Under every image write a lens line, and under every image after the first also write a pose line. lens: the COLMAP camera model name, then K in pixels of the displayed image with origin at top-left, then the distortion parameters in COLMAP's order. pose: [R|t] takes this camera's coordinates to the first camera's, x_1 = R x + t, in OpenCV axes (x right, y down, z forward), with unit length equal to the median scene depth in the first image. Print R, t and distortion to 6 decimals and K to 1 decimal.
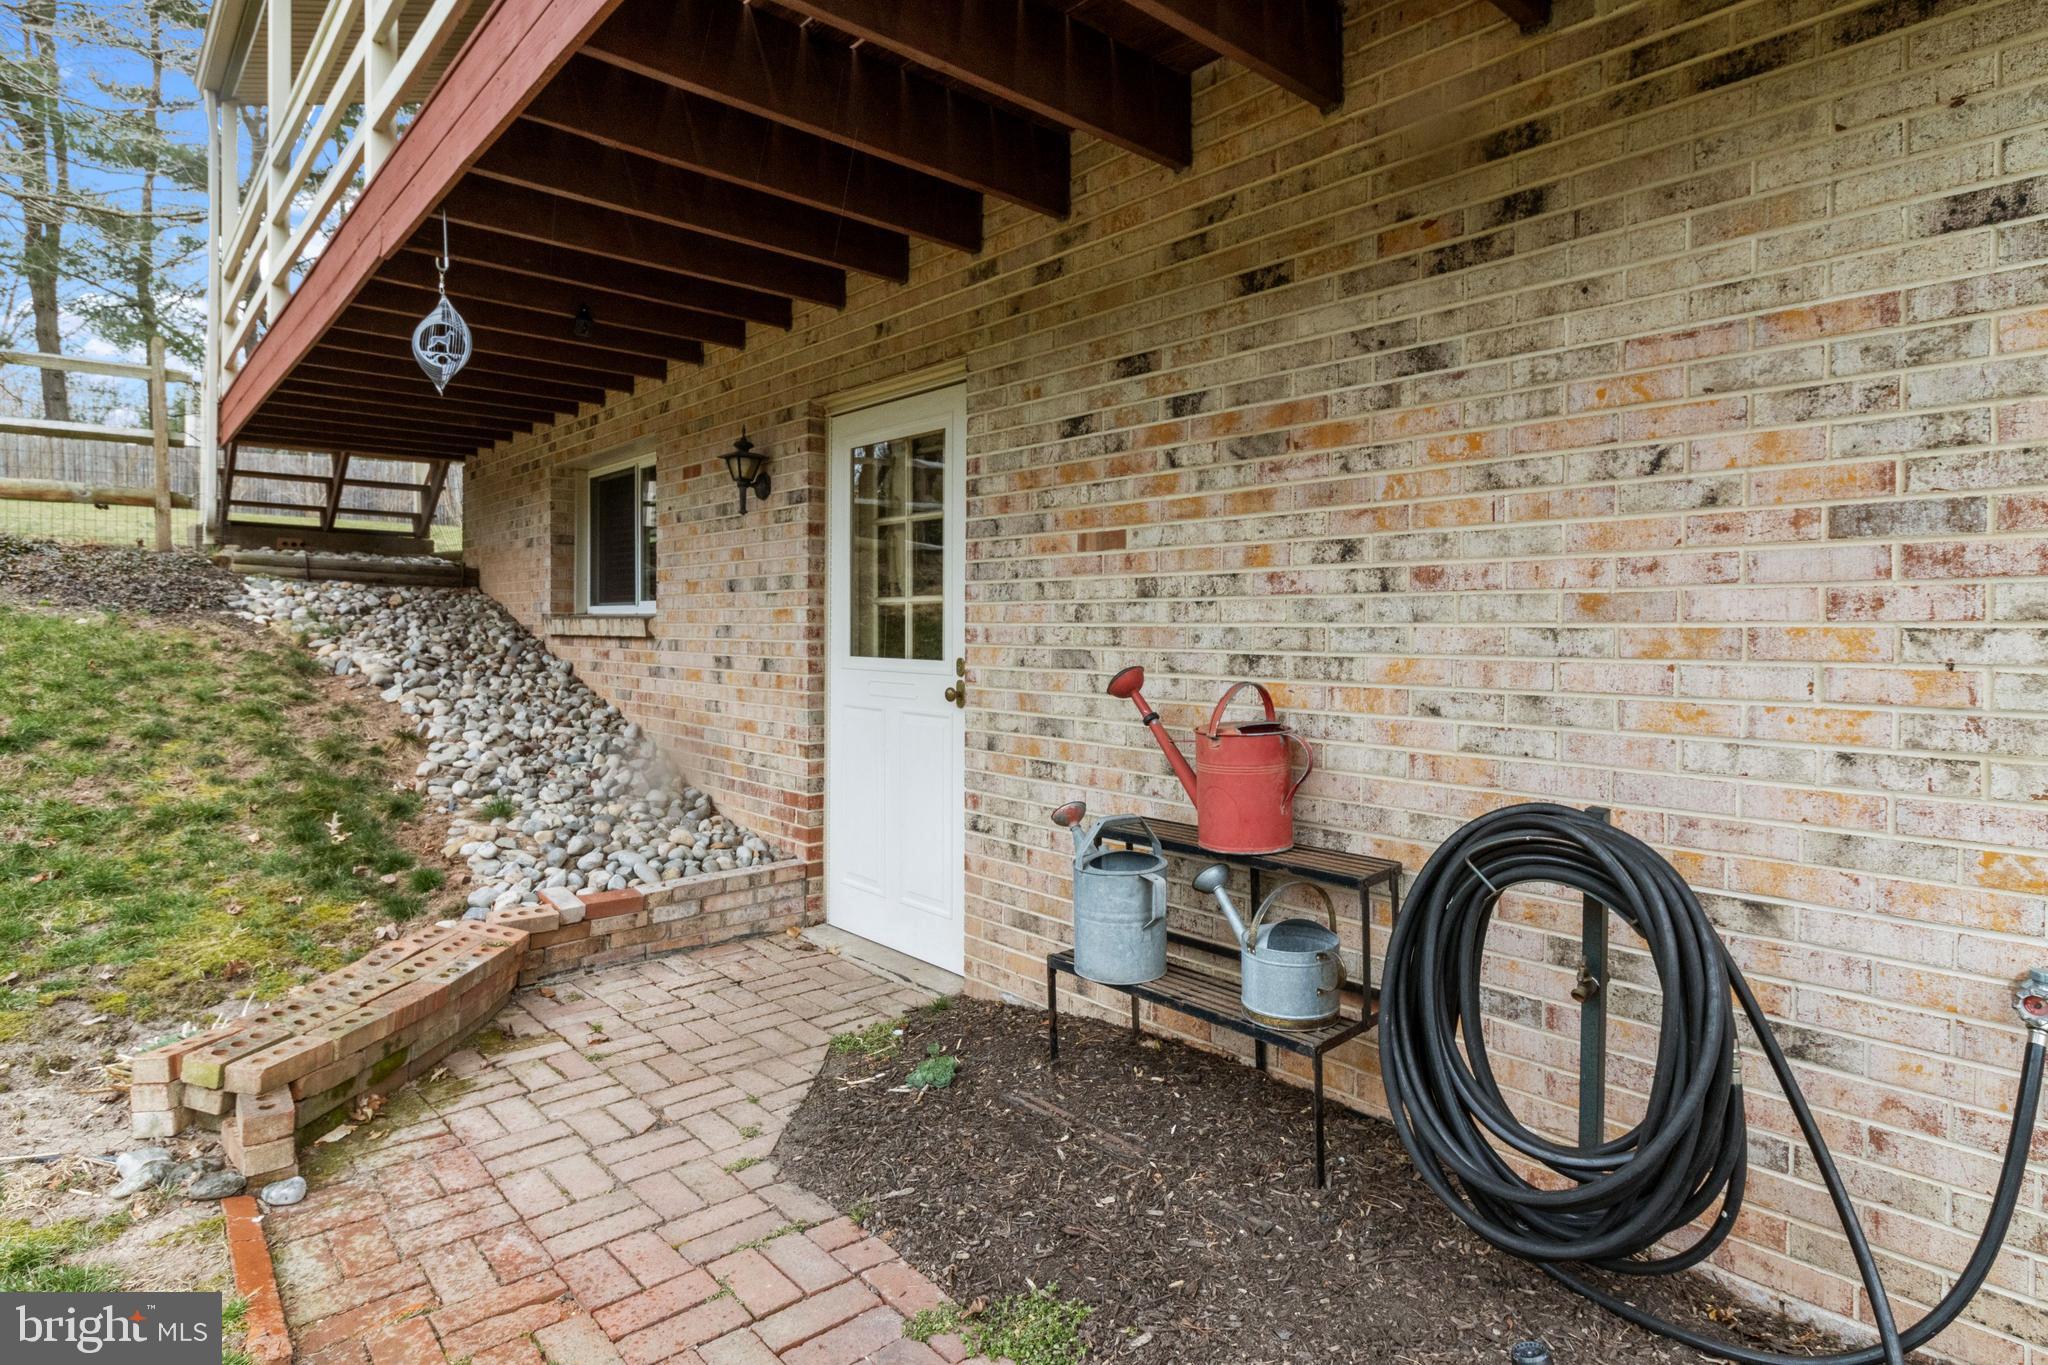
lens RADIAL K [[1102.2, 0, 1035.9], [0, 1102.2, 645.7], [0, 0, 1]] dist [0.000659, 0.000279]
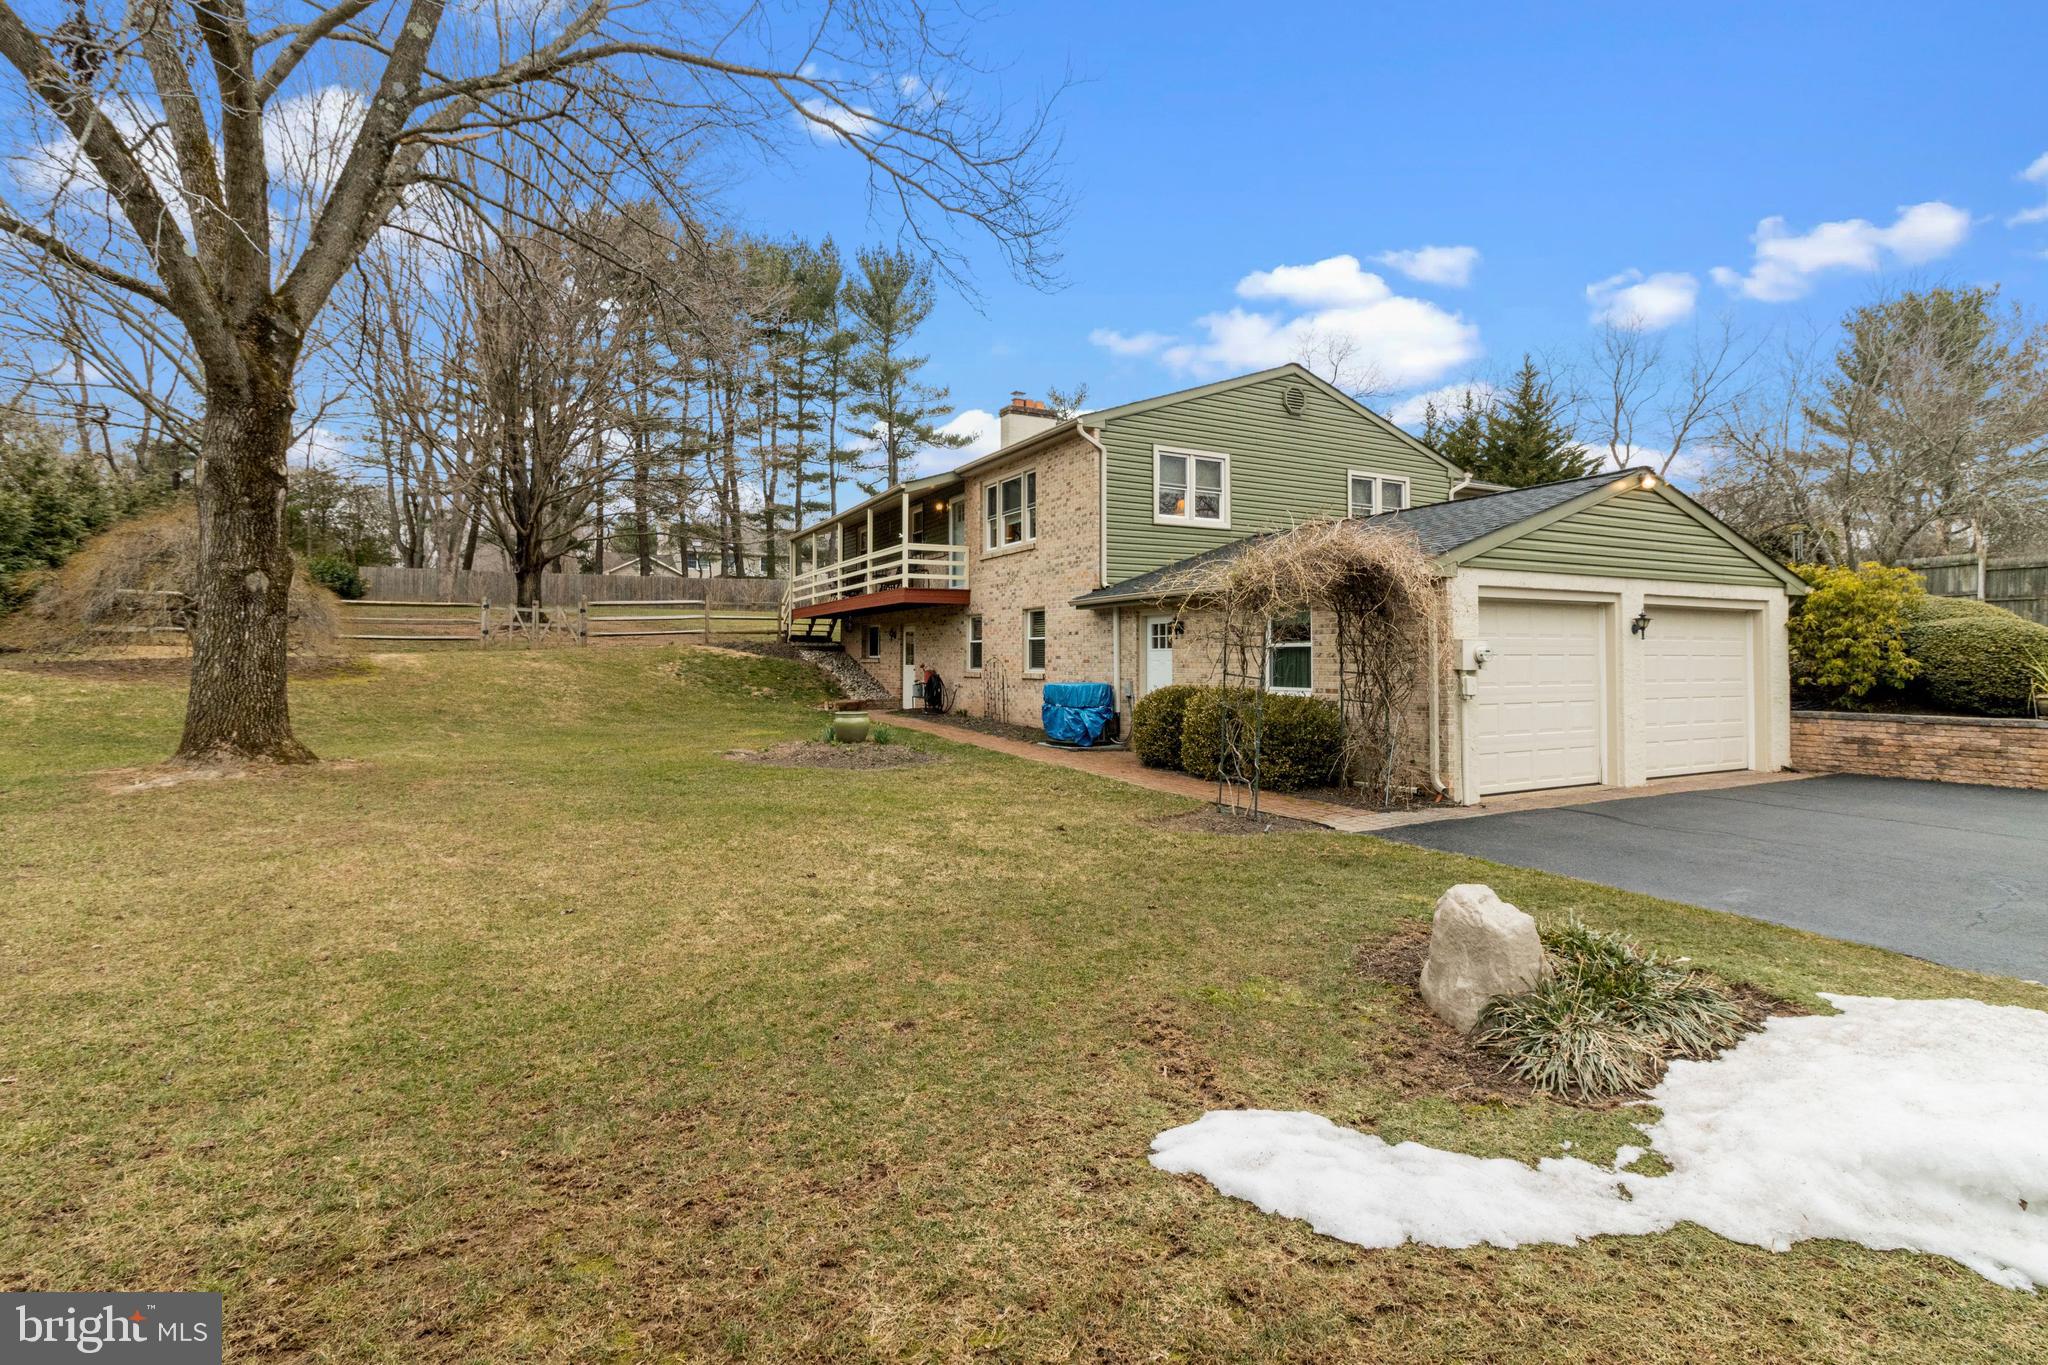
lens RADIAL K [[958.1, 0, 1025.5], [0, 958.1, 653.1], [0, 0, 1]] dist [0.000946, 0.000059]
pose [[0.971081, -0.006178, -0.238669, 1.154780], [0.000207, 0.999687, -0.025035, 0.050946], [0.238749, 0.024261, 0.970778, -2.660072]]
